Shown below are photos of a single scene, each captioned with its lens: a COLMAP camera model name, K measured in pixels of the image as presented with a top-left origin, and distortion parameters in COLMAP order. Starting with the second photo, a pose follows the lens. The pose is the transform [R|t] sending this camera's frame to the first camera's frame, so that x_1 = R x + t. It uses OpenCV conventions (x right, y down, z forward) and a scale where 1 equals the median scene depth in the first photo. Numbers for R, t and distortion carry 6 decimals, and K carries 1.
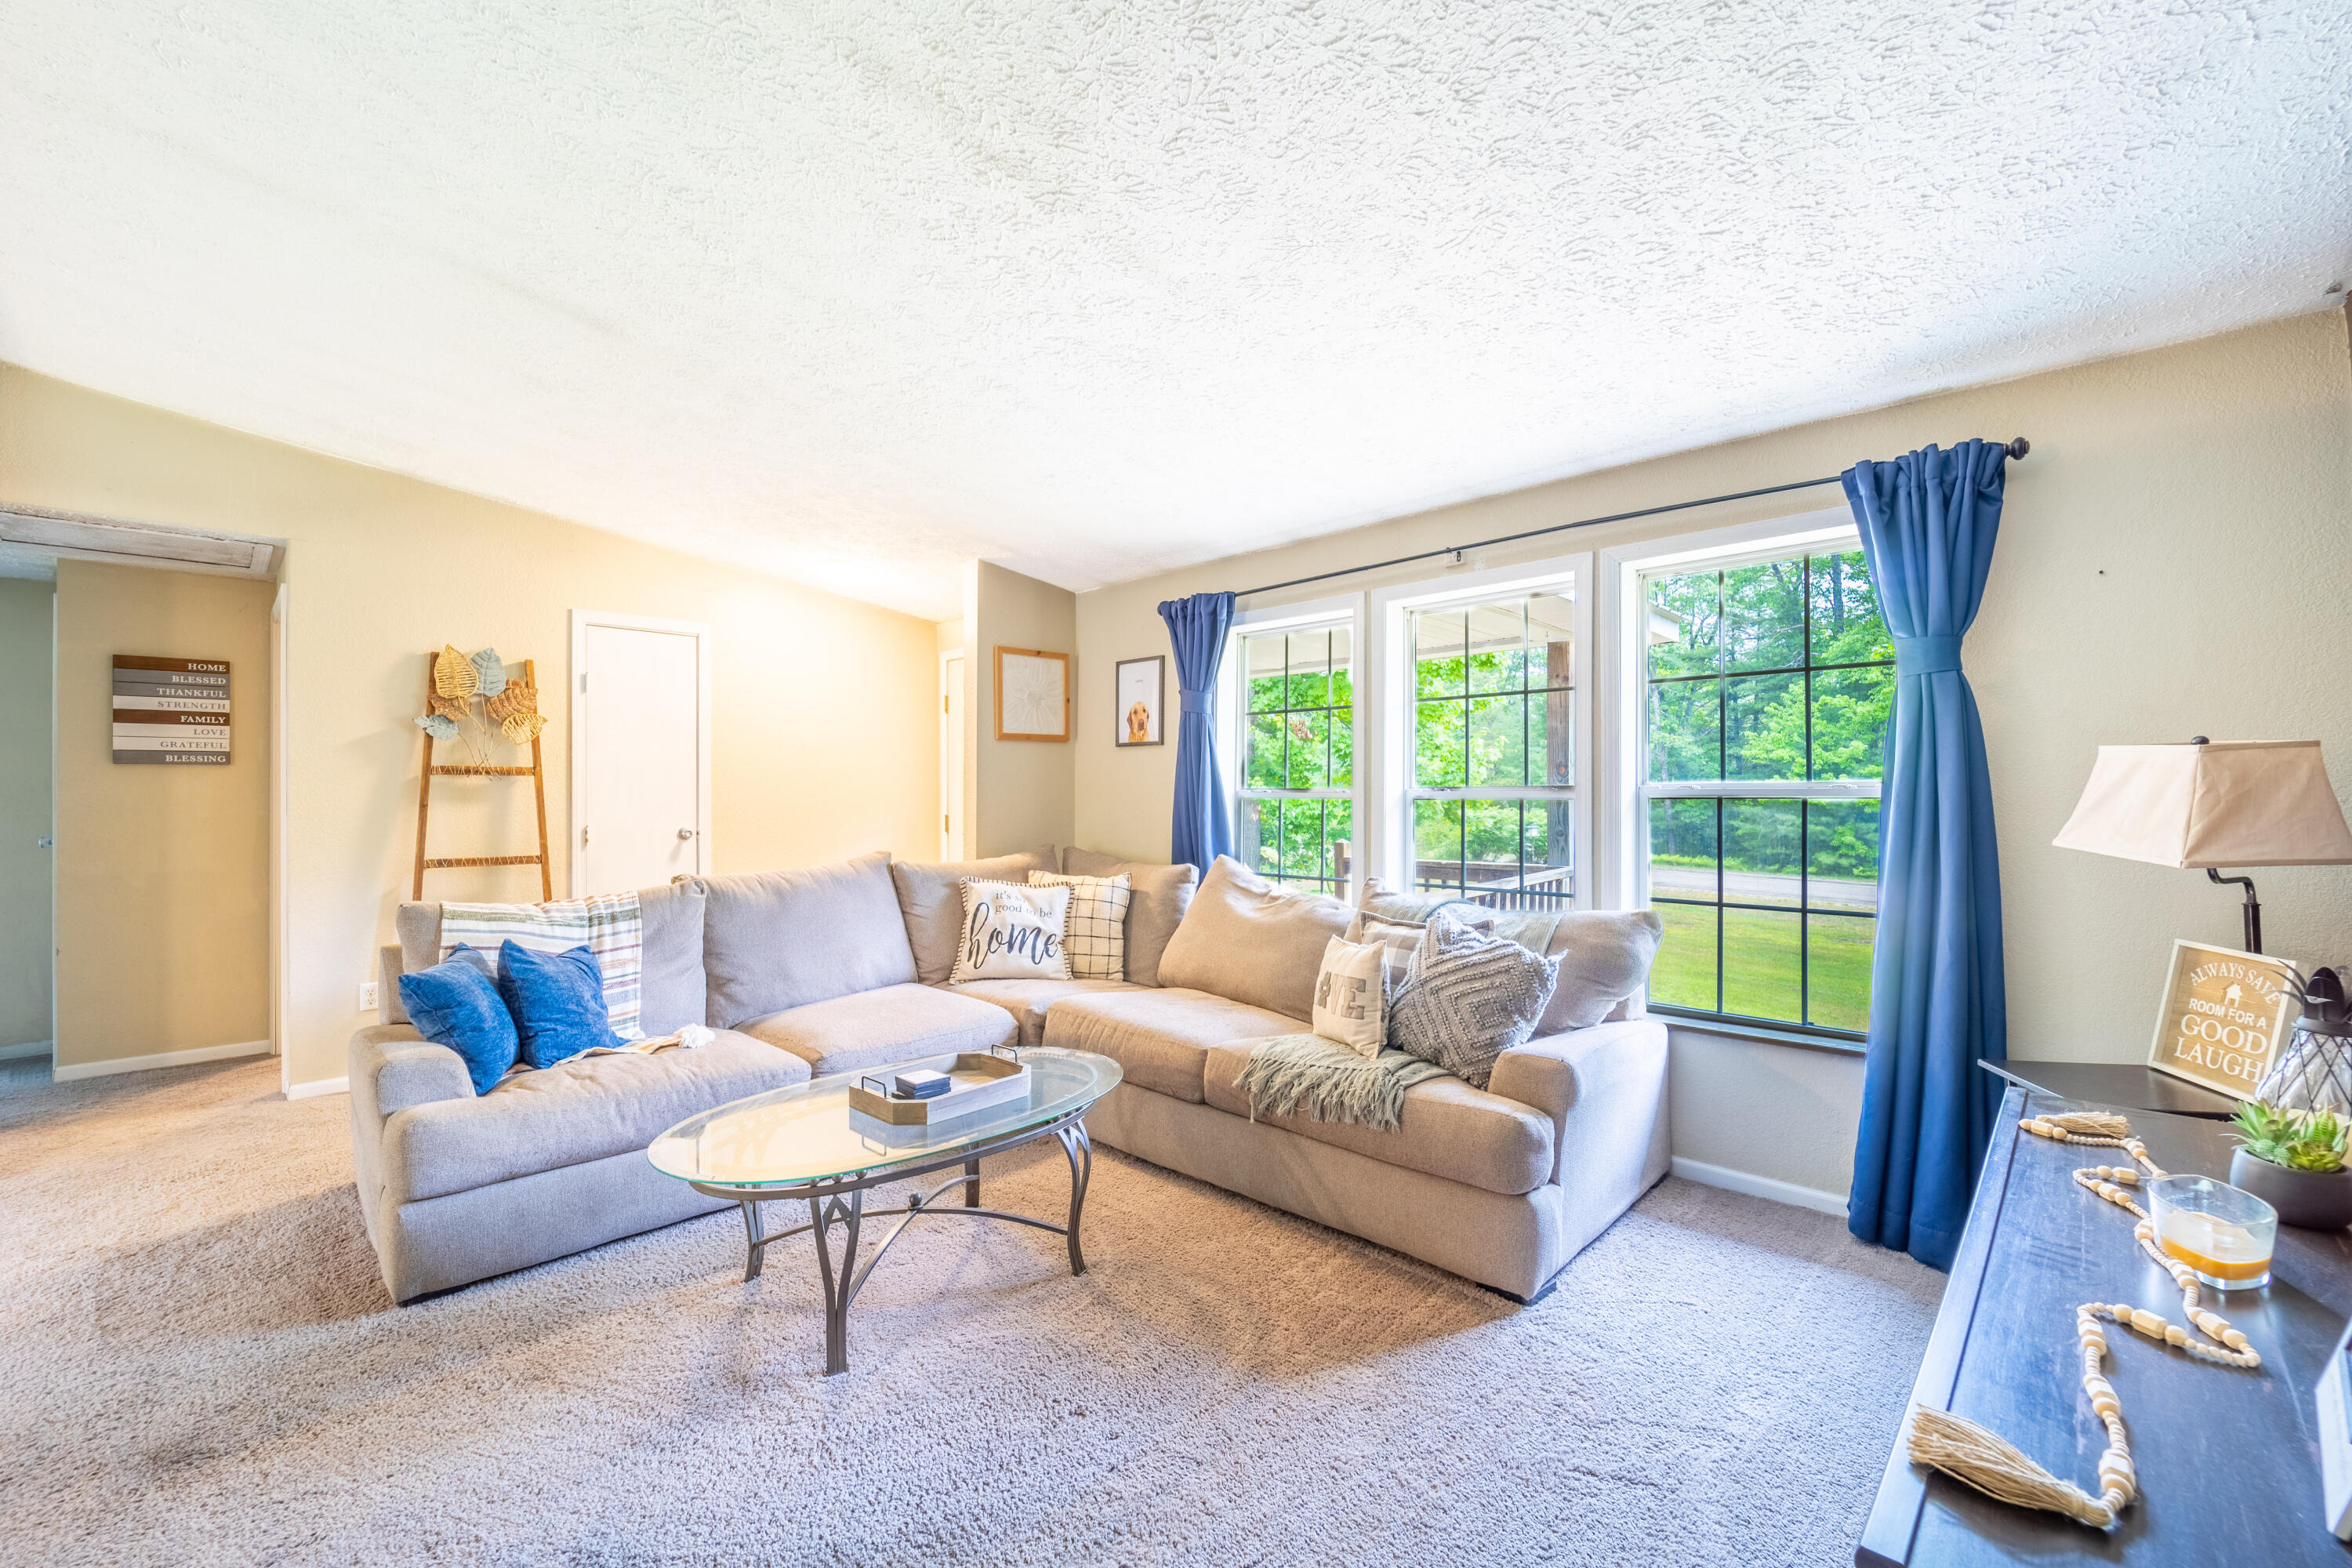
lens RADIAL K [[950.9, 0, 1172.6], [0, 950.9, 787.9], [0, 0, 1]] dist [-0.010978, -0.003668]
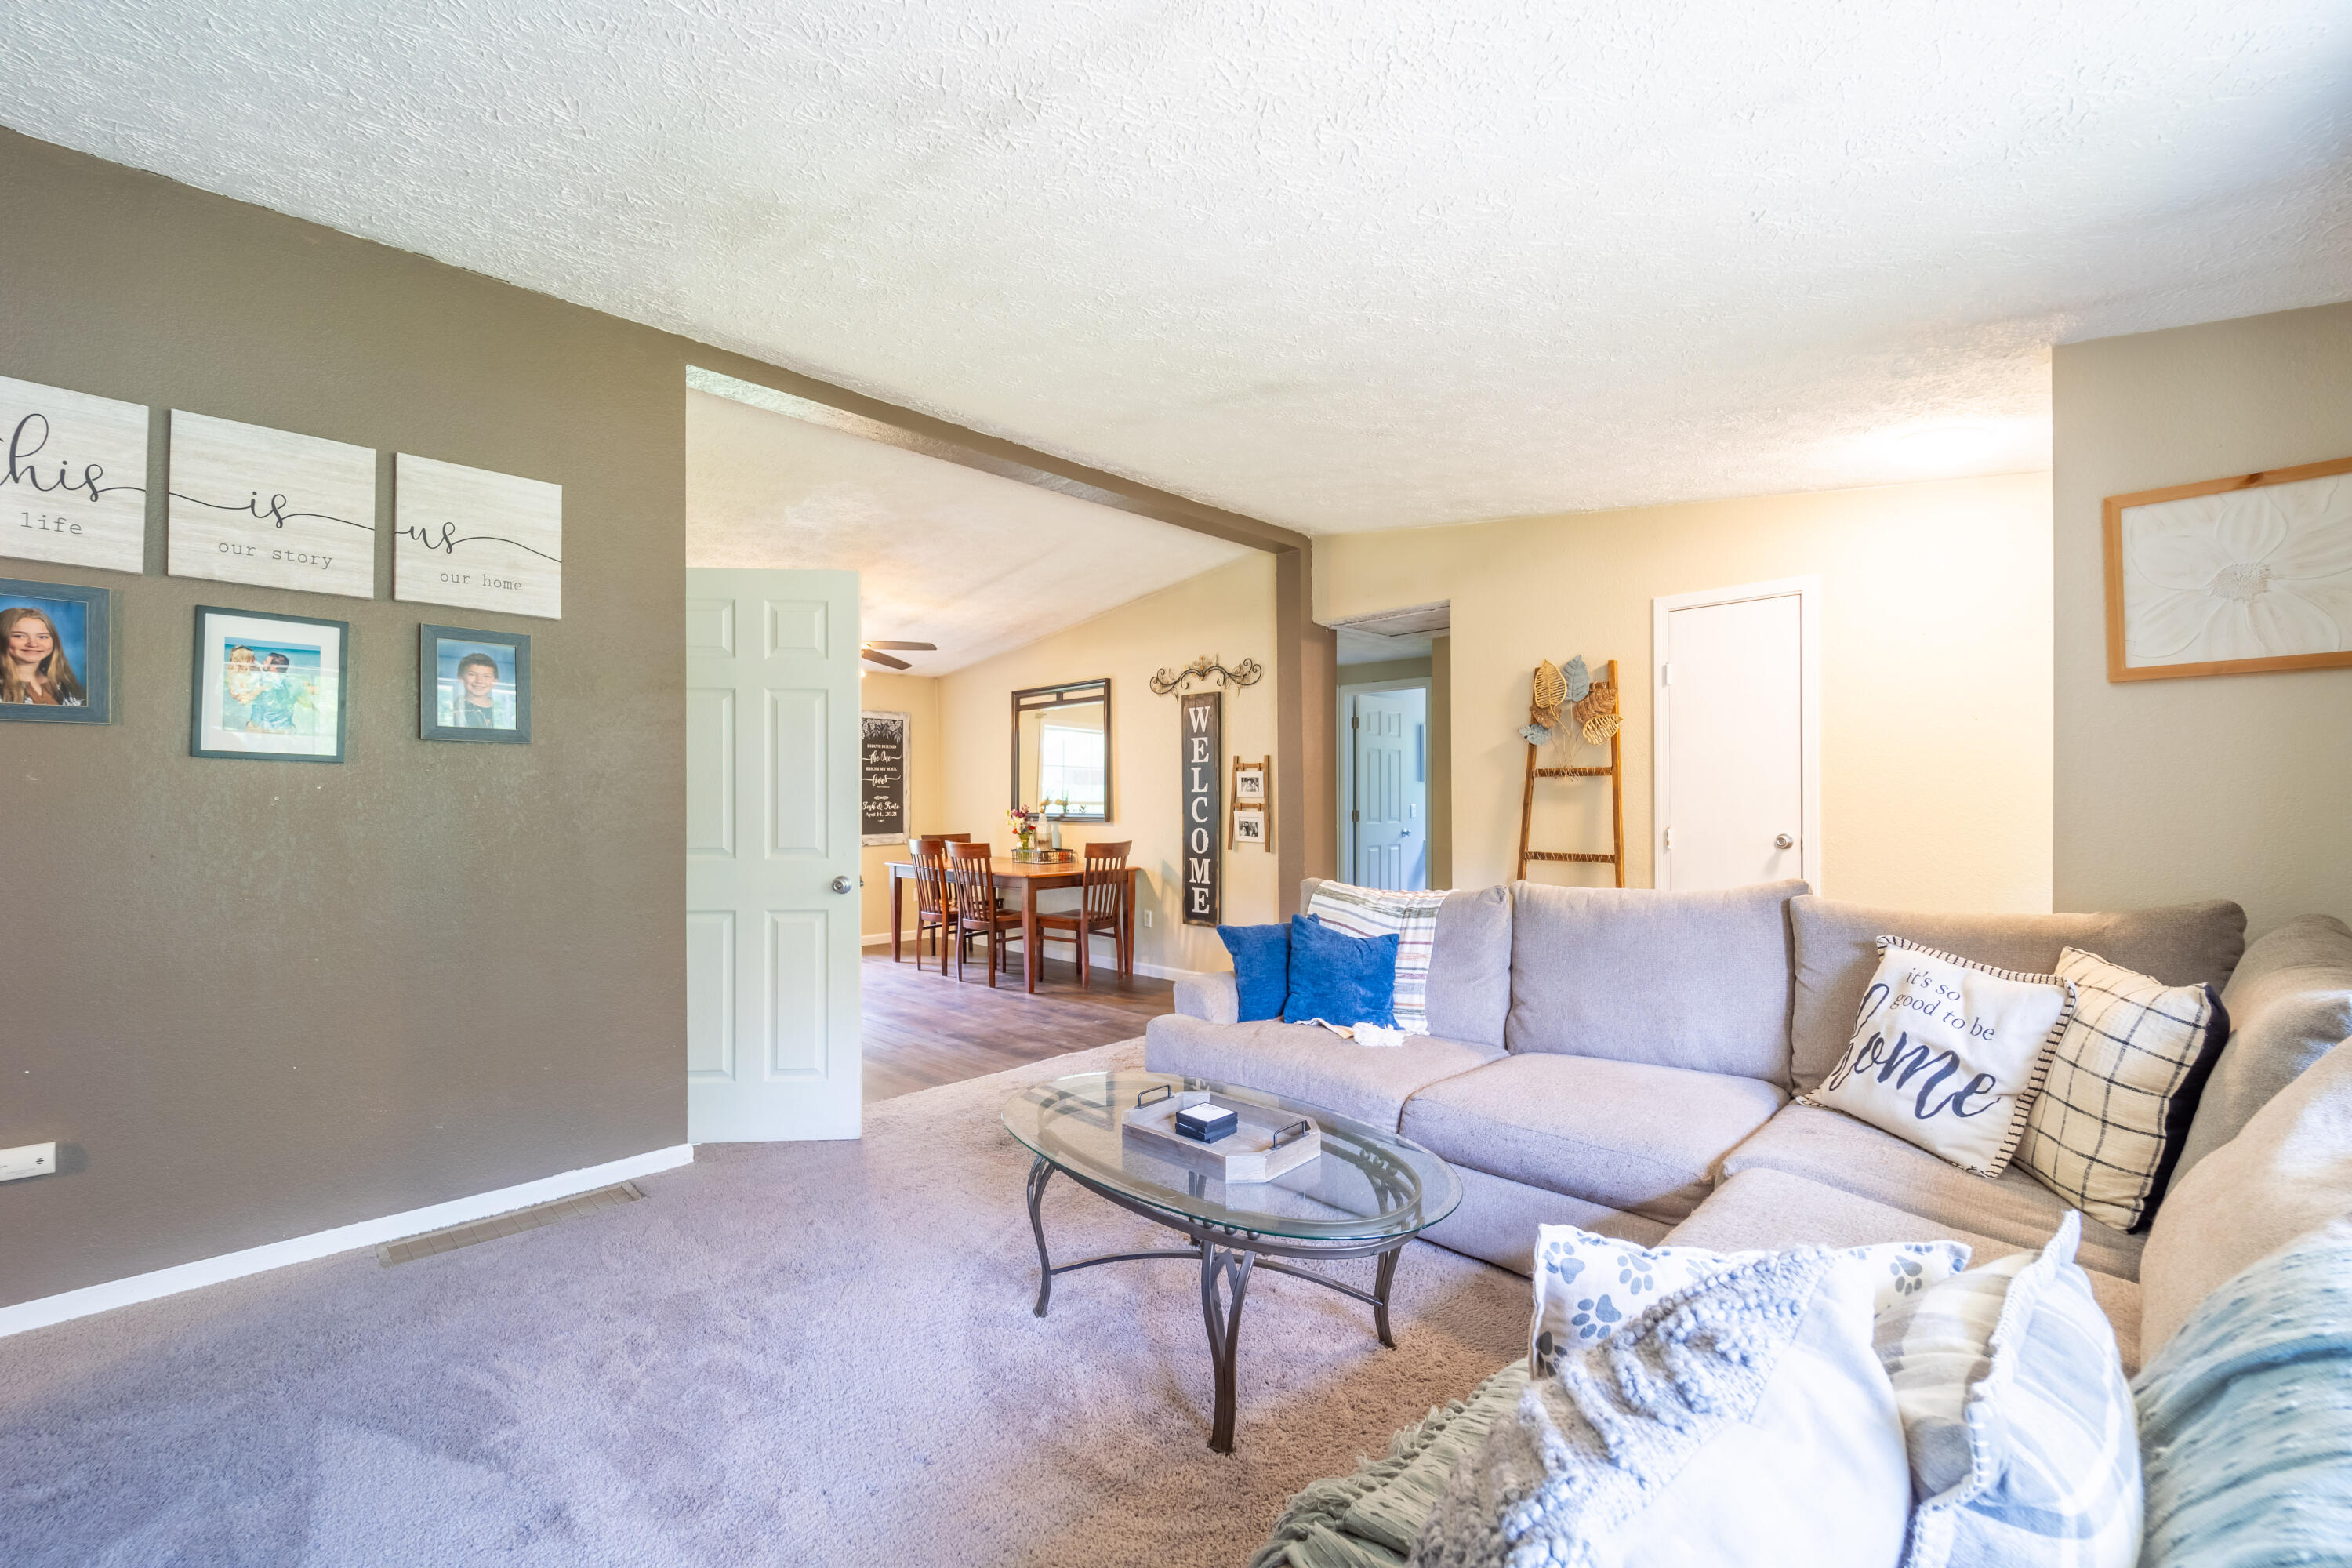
lens RADIAL K [[976.0, 0, 1150.7], [0, 976.0, 801.4], [0, 0, 1]] dist [-0.023167, -0.000067]
pose [[-0.038473, 0.006112, -0.999241, 0.386640], [0.011405, 0.999919, 0.005677, 0.003342], [0.999195, -0.011178, -0.038540, 0.579517]]
